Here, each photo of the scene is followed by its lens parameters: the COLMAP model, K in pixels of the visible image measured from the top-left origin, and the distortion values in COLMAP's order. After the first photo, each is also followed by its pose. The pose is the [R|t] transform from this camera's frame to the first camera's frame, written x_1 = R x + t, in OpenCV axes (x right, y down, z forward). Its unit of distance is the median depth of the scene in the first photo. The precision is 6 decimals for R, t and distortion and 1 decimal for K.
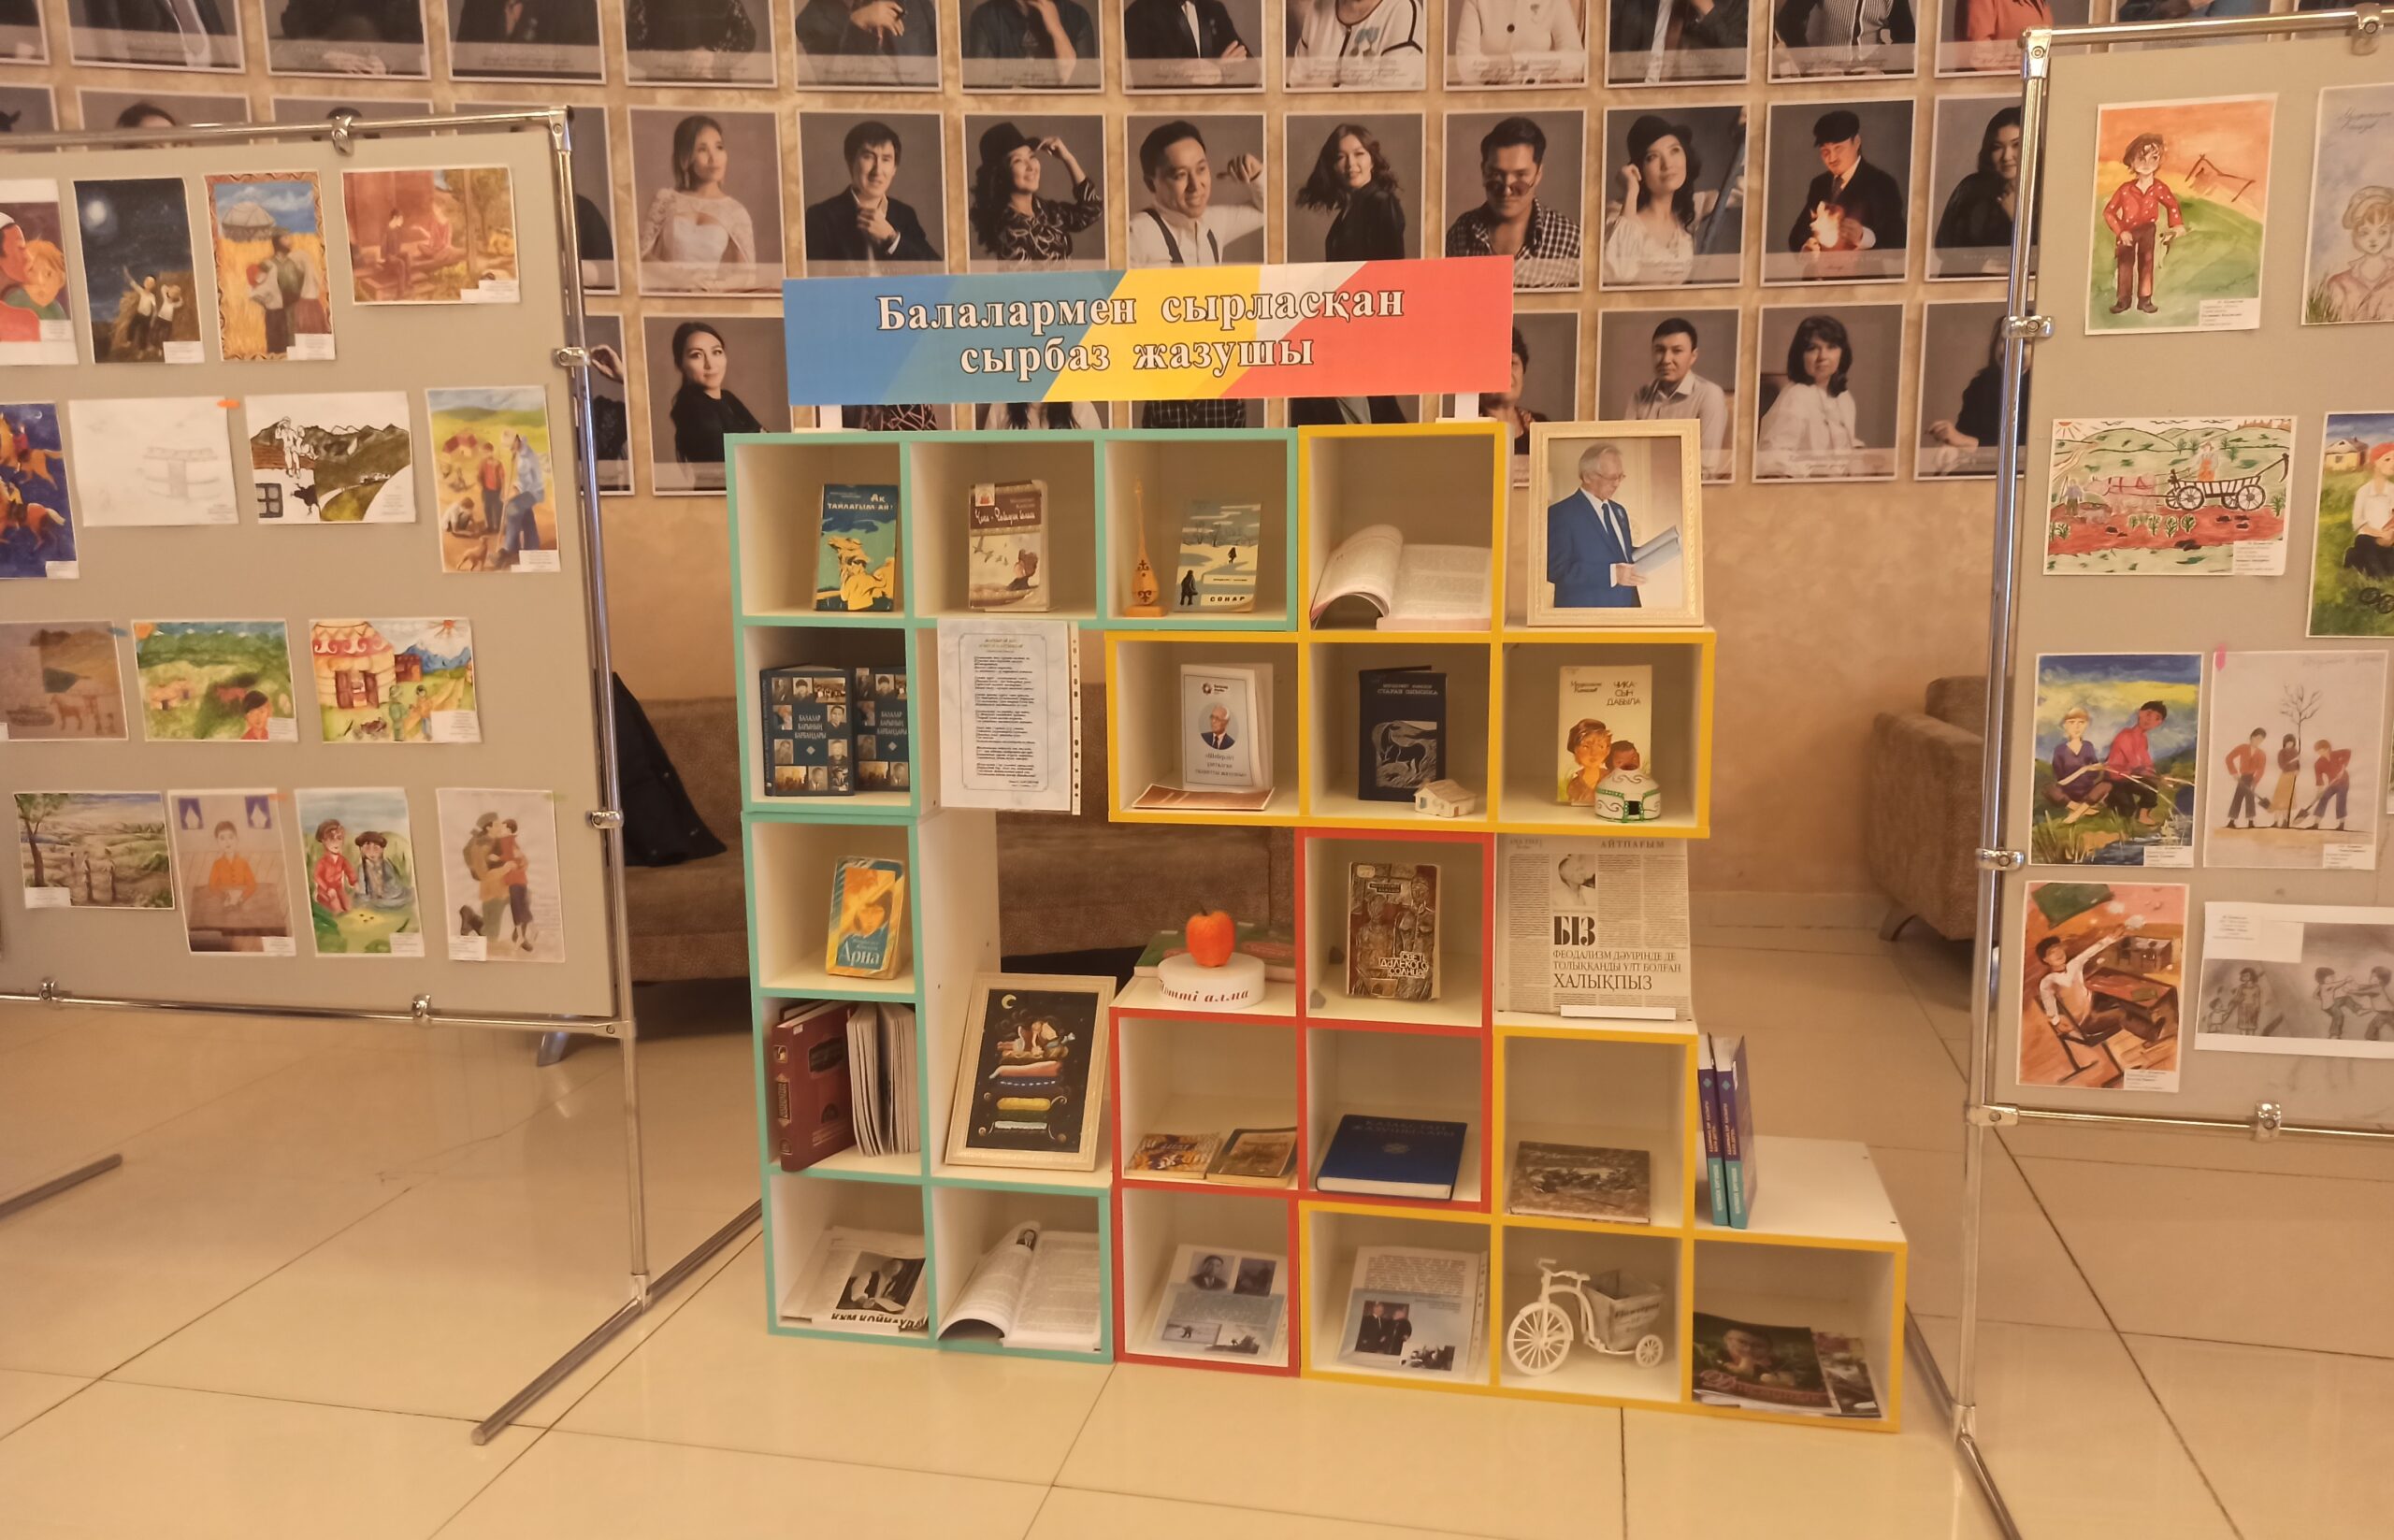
lens RADIAL K [[1801.0, 0, 1197.4], [0, 1801.0, 773.5], [0, 0, 1]] dist [0.022351, -0.001229]
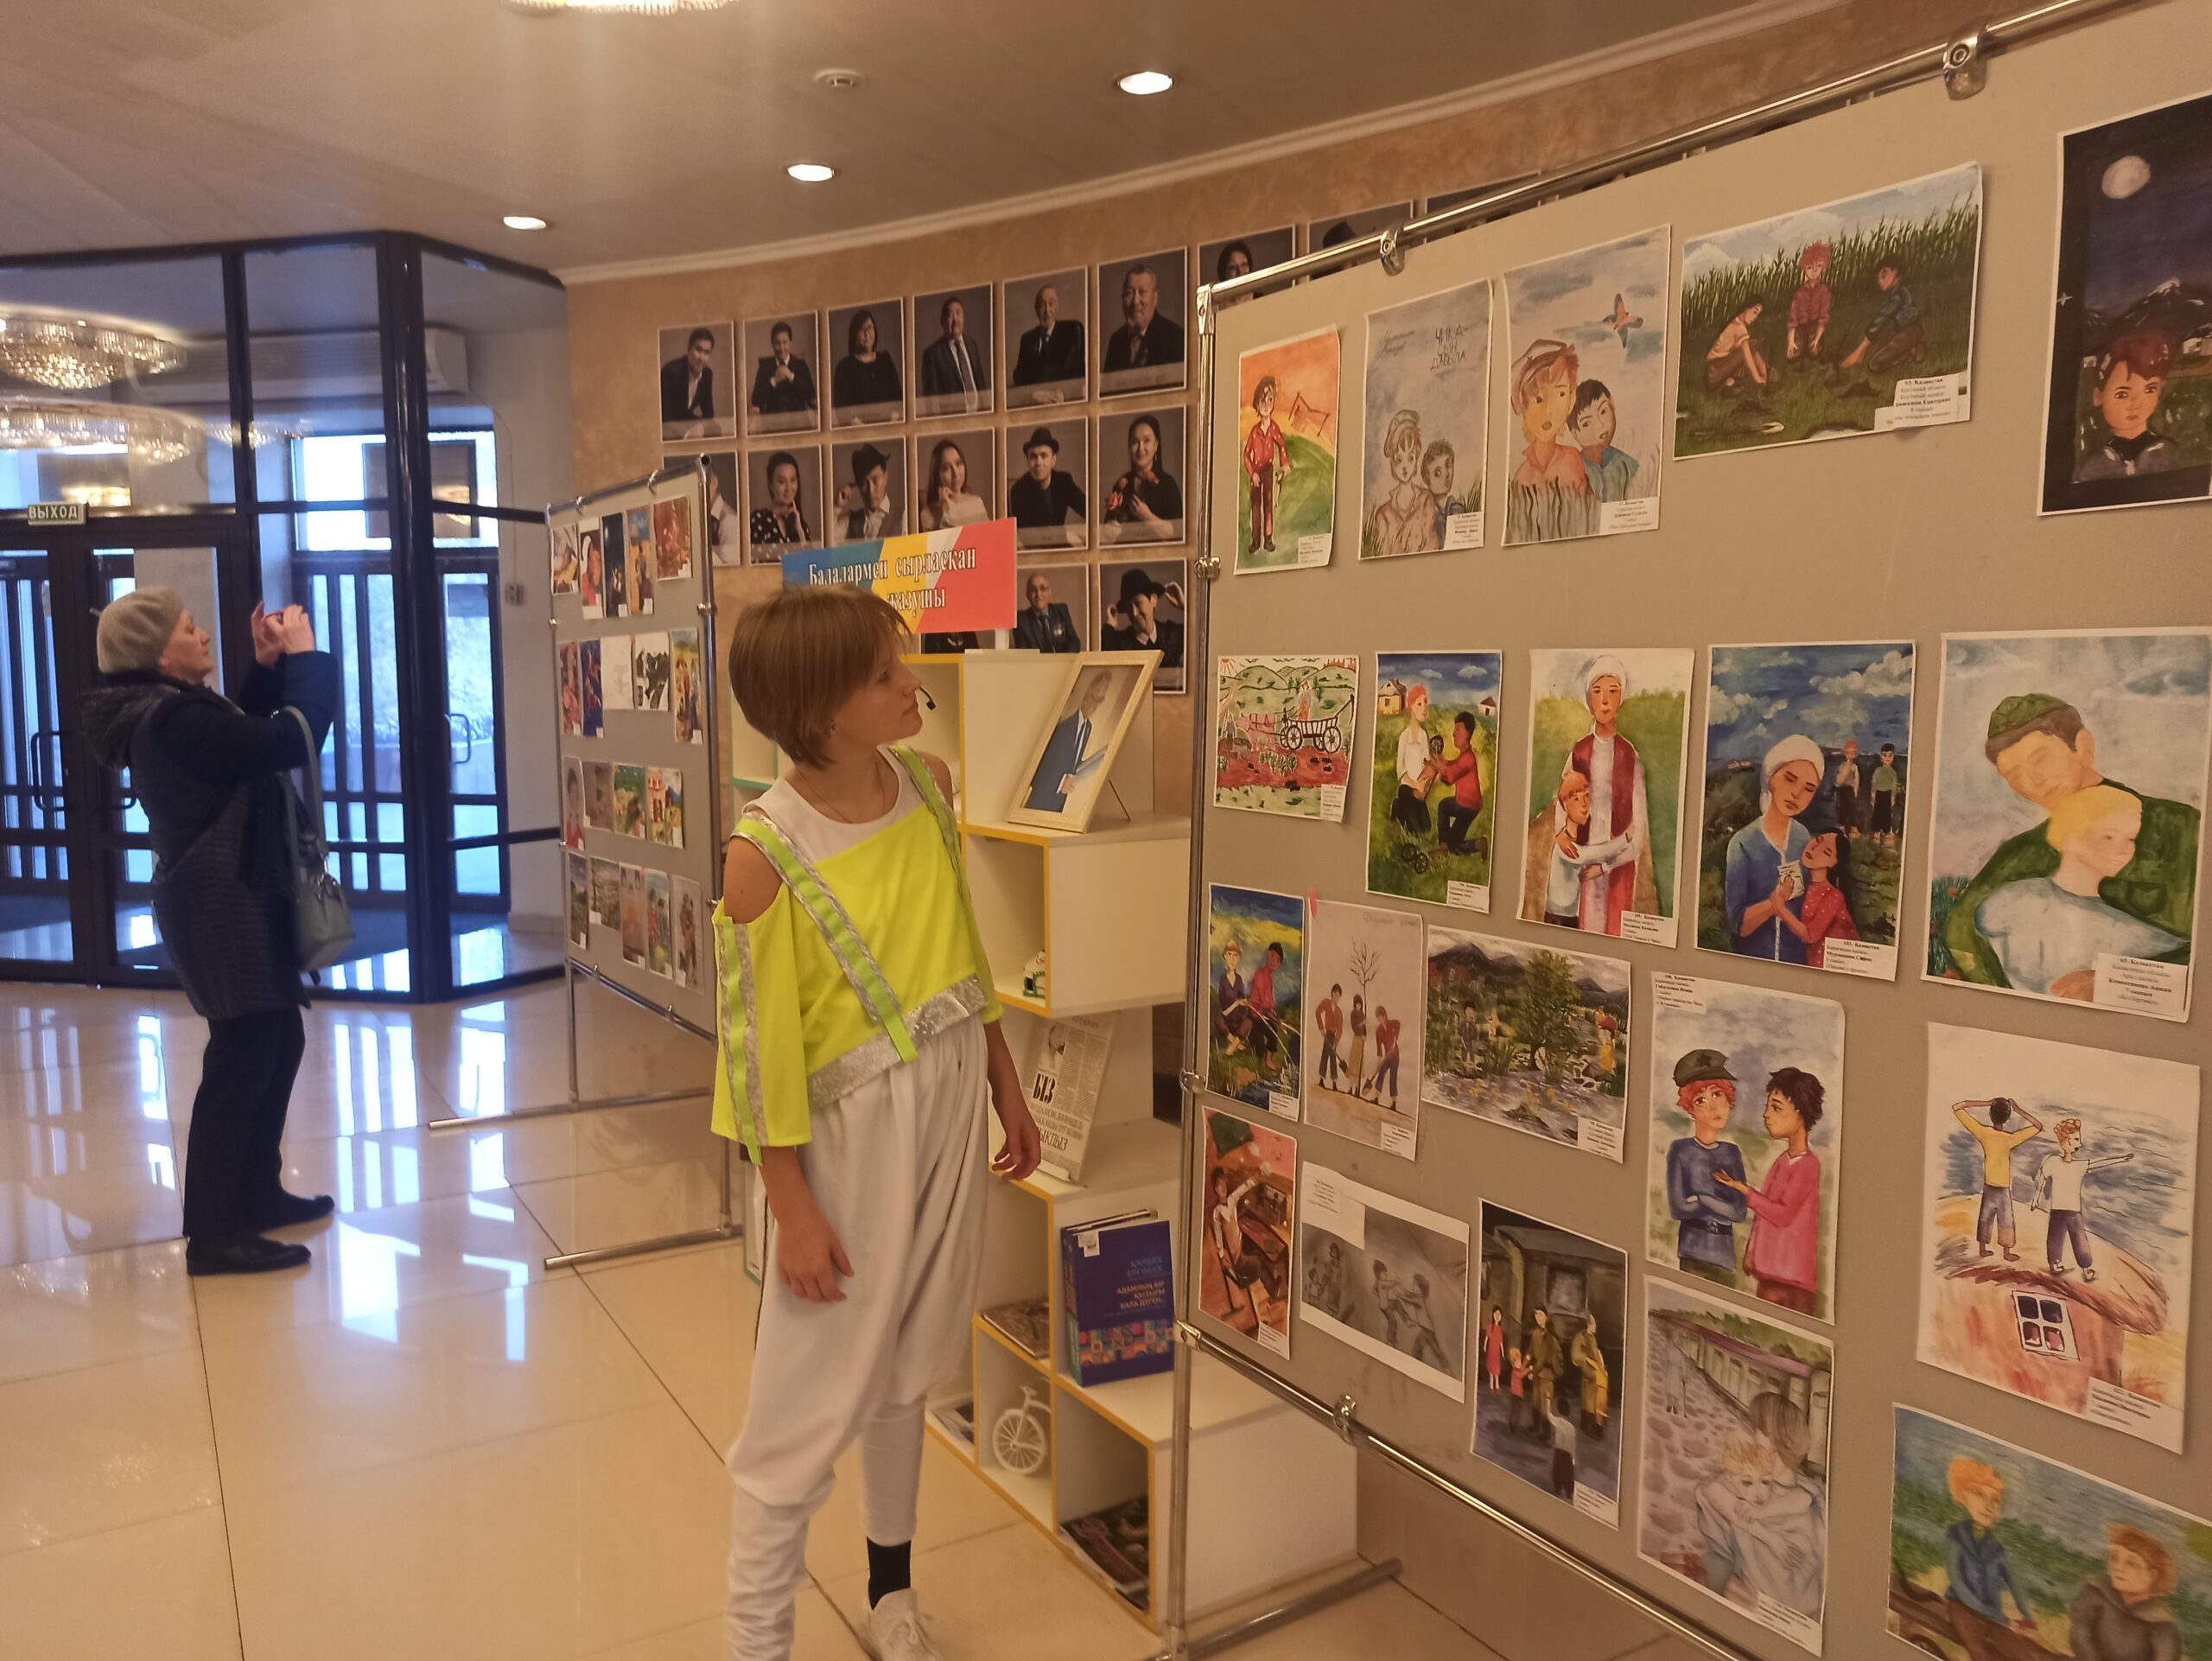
lens RADIAL K [[1618.1, 0, 1106.9], [0, 1618.1, 830.0], [0, 0, 1]] dist [0.047058, -0.000713]
pose [[0.695594, 0.079459, -0.714028, 1.087864], [-0.124616, 0.992144, -0.010990, -0.079518], [0.707545, 0.096623, 0.700031, 0.320788]]
